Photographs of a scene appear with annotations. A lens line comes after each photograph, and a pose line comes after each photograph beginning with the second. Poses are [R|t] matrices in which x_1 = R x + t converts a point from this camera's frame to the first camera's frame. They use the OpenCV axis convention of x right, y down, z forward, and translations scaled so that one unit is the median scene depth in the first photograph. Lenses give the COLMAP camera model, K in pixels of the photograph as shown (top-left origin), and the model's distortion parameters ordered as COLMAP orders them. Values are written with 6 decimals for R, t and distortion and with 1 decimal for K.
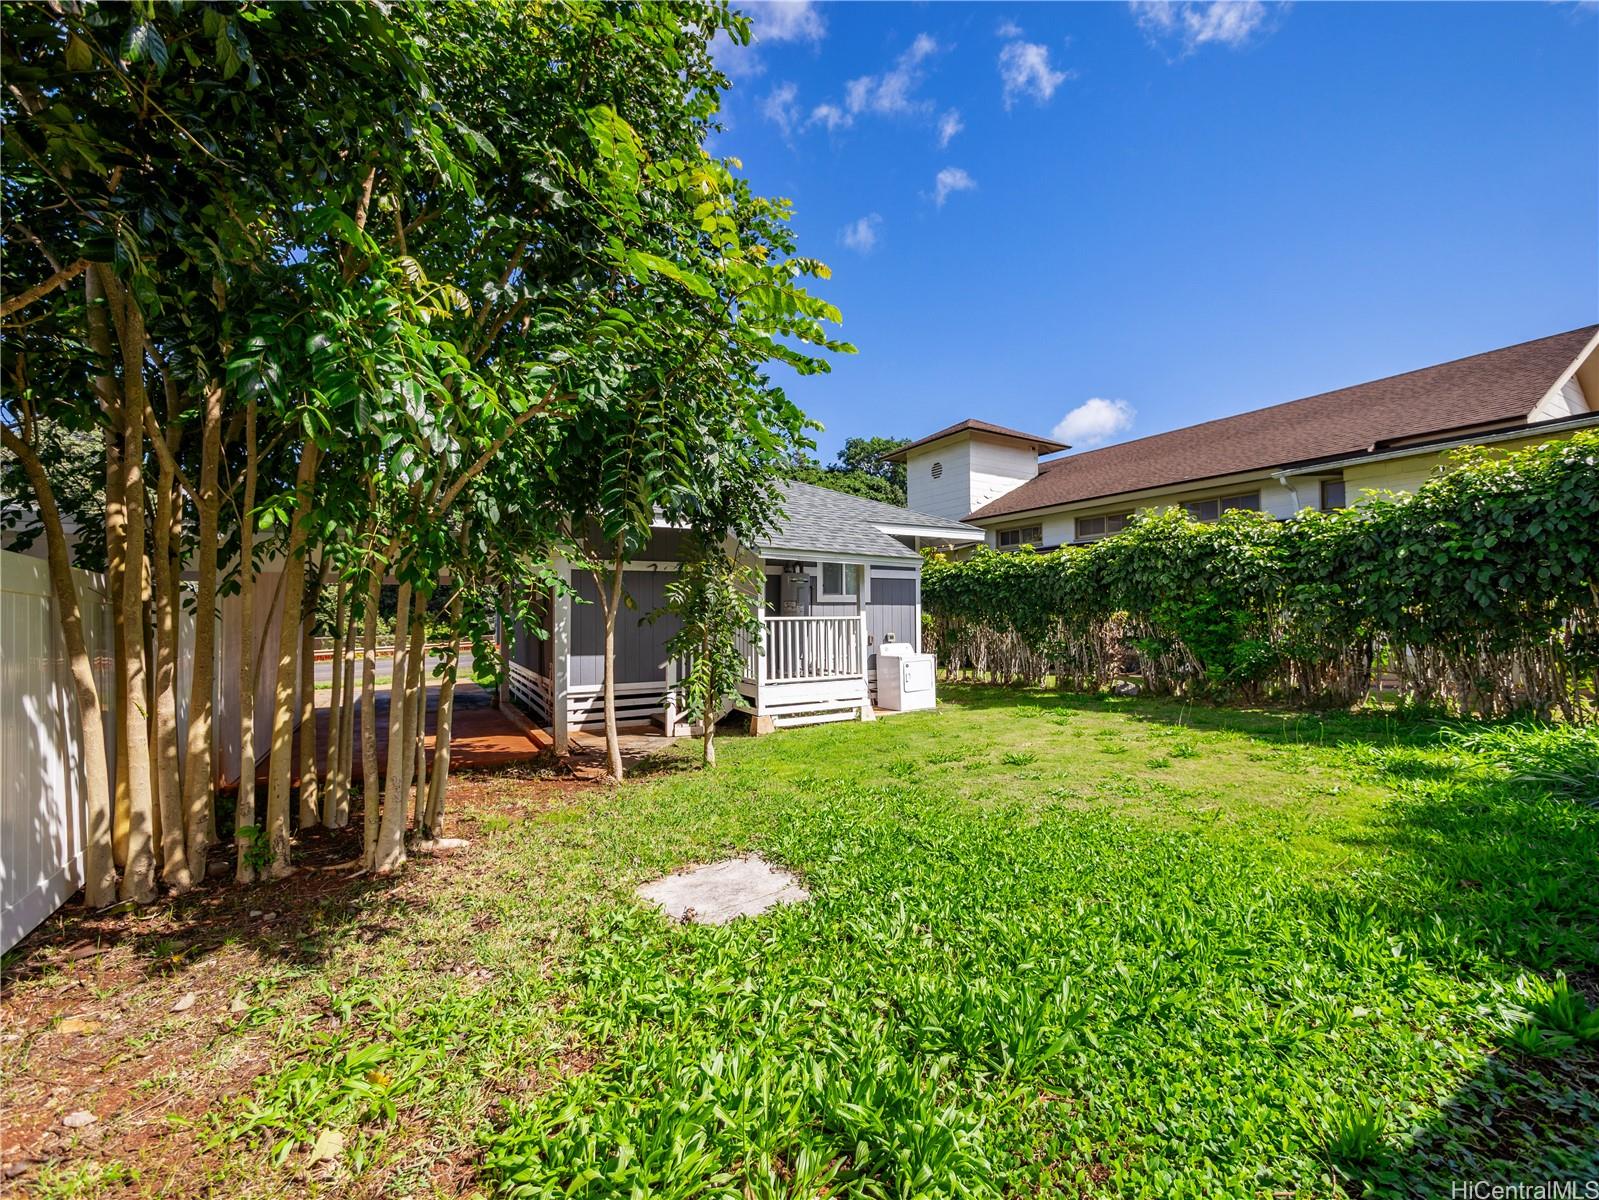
lens RADIAL K [[660.6, 0, 808.5], [0, 660.6, 604.1], [0, 0, 1]] dist [-0.012059, 0.000585]
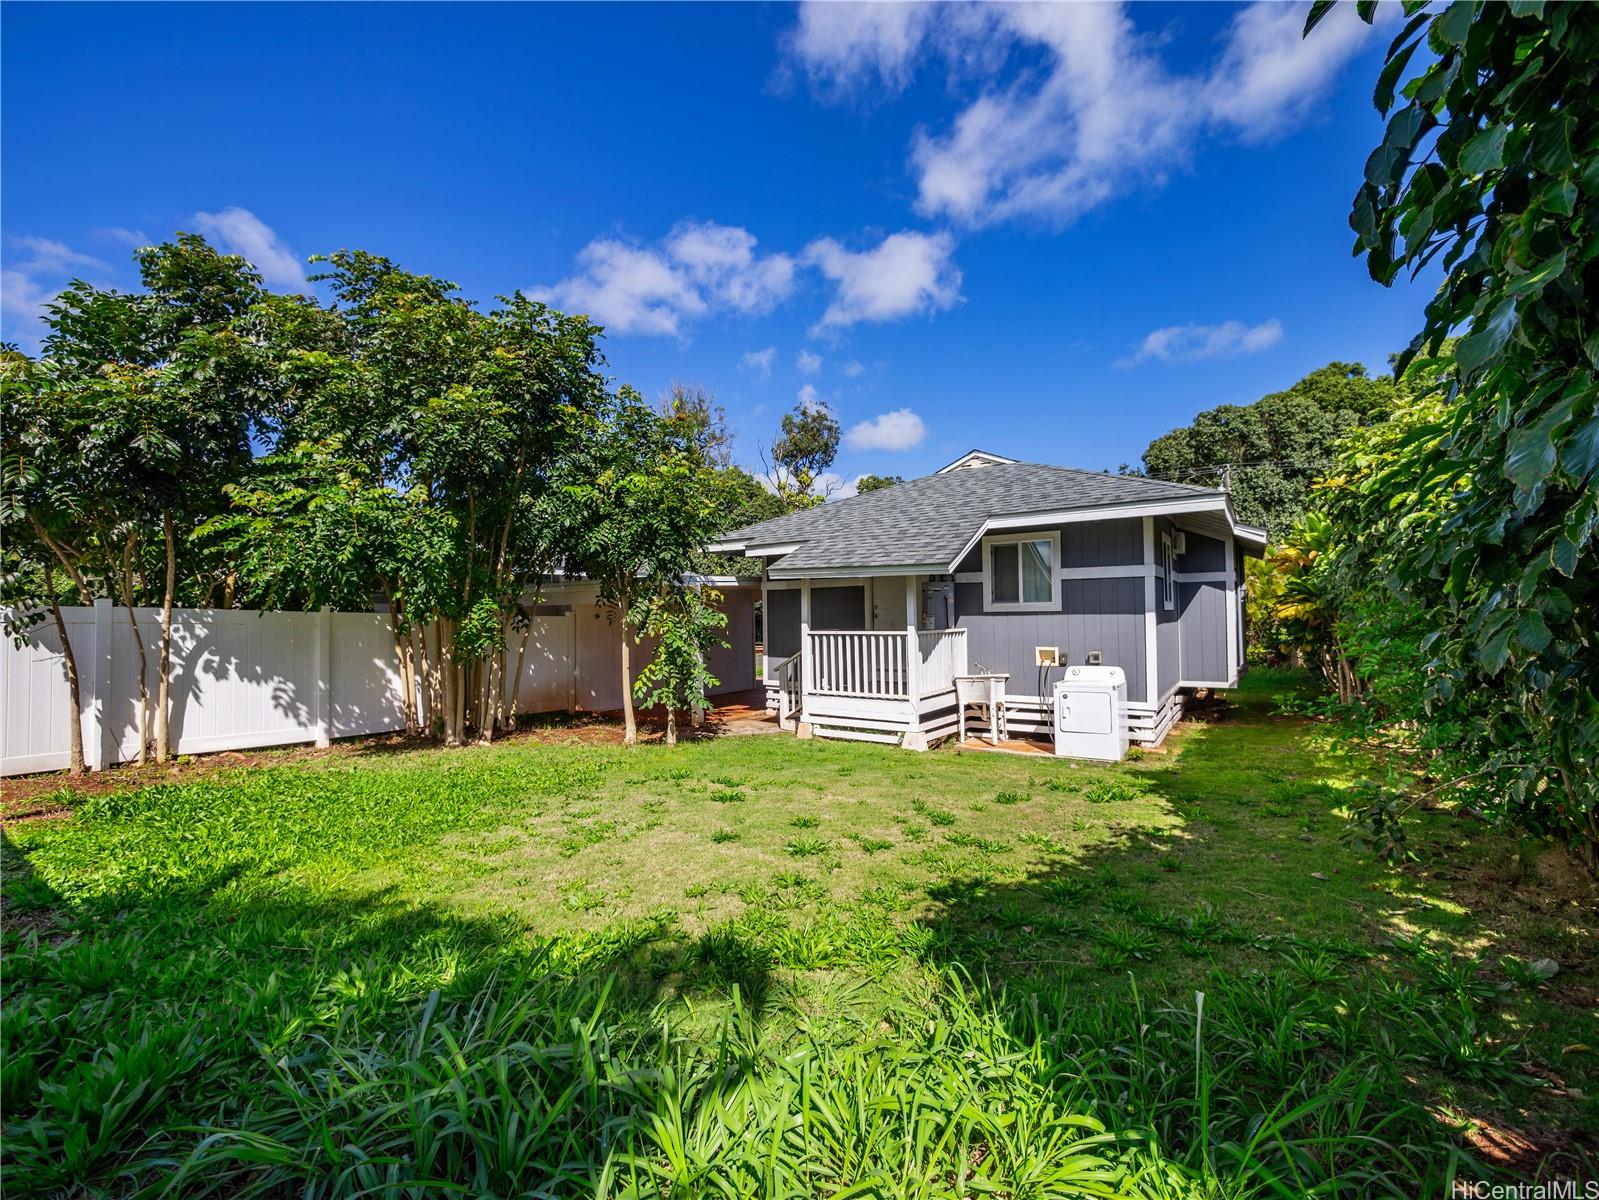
lens RADIAL K [[660.6, 0, 799.1], [0, 660.6, 601.1], [0, 0, 1]] dist [-0.012059, 0.000585]
pose [[0.445687, -0.019412, -0.894978, 0.828222], [0.021171, 0.999714, -0.011141, -0.015745], [0.894938, -0.013982, 0.445971, 0.475959]]
